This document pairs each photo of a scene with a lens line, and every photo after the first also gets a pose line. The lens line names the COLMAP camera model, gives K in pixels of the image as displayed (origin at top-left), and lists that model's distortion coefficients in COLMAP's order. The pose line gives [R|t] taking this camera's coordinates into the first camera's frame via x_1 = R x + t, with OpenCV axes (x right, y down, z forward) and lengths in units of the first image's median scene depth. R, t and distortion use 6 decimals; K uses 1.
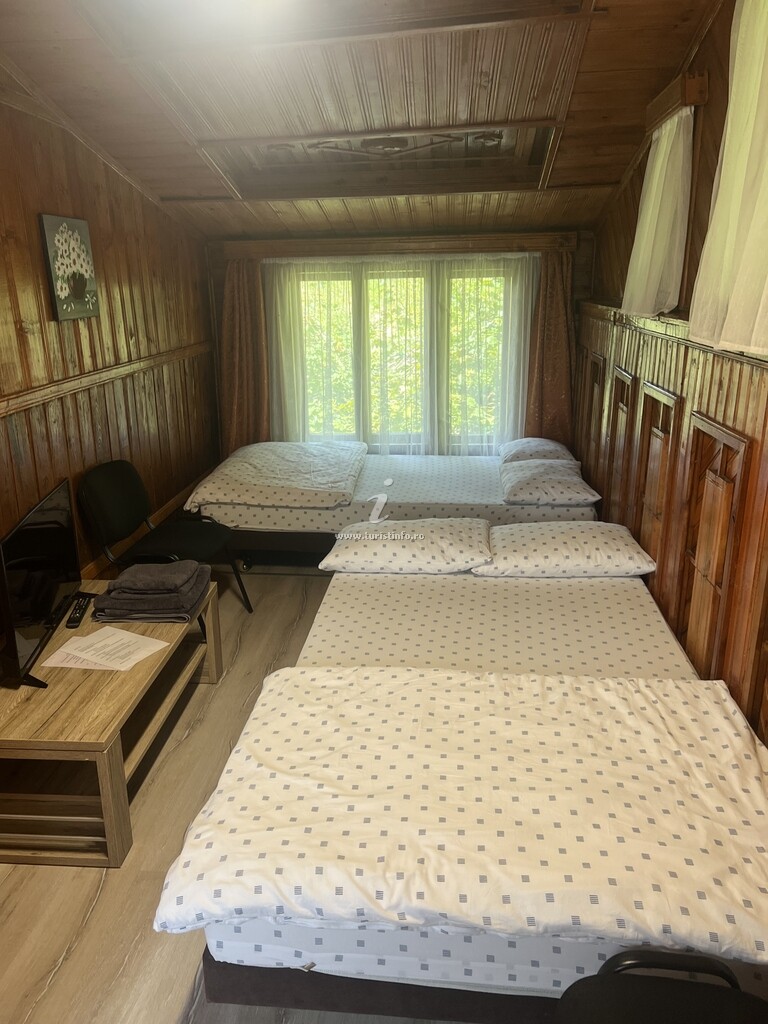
lens RADIAL K [[763.0, 0, 375.1], [0, 763.0, 513.9], [0, 0, 1]] dist [0.005480, 0.001117]
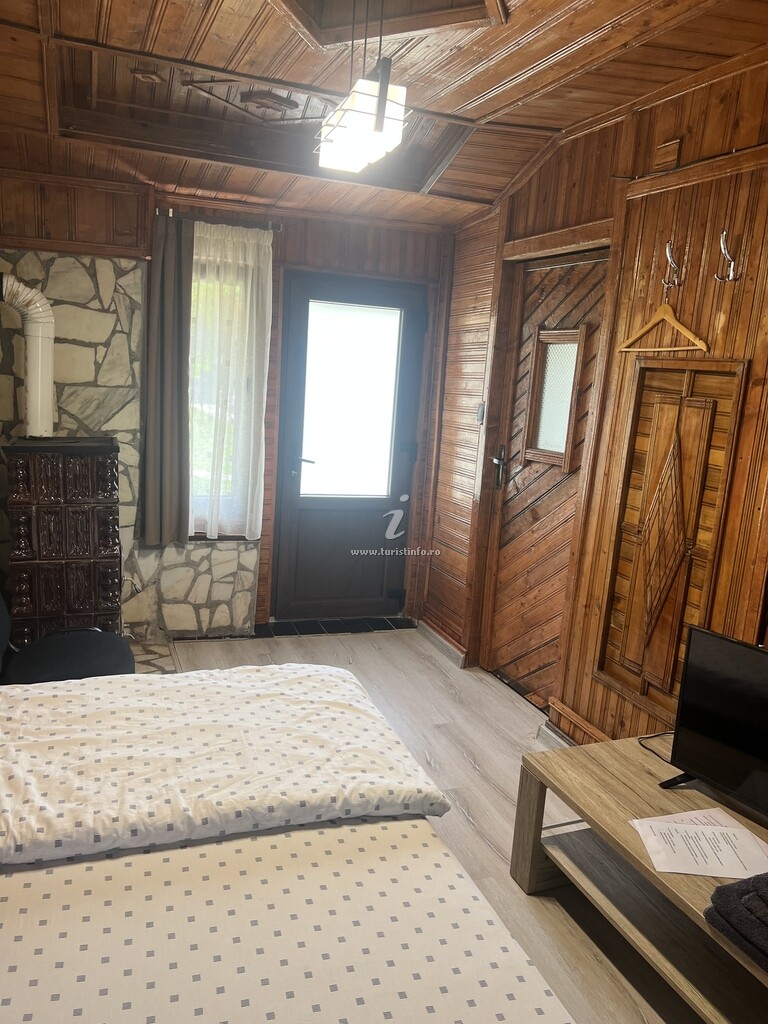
lens RADIAL K [[763.0, 0, 375.4], [0, 763.0, 509.9], [0, 0, 1]] dist [0.005480, 0.001117]
pose [[-0.899093, 0.035853, -0.436287, 0.285514], [-0.179317, 0.879026, 0.441769, -0.425992], [0.399346, 0.475425, -0.783897, 1.426189]]
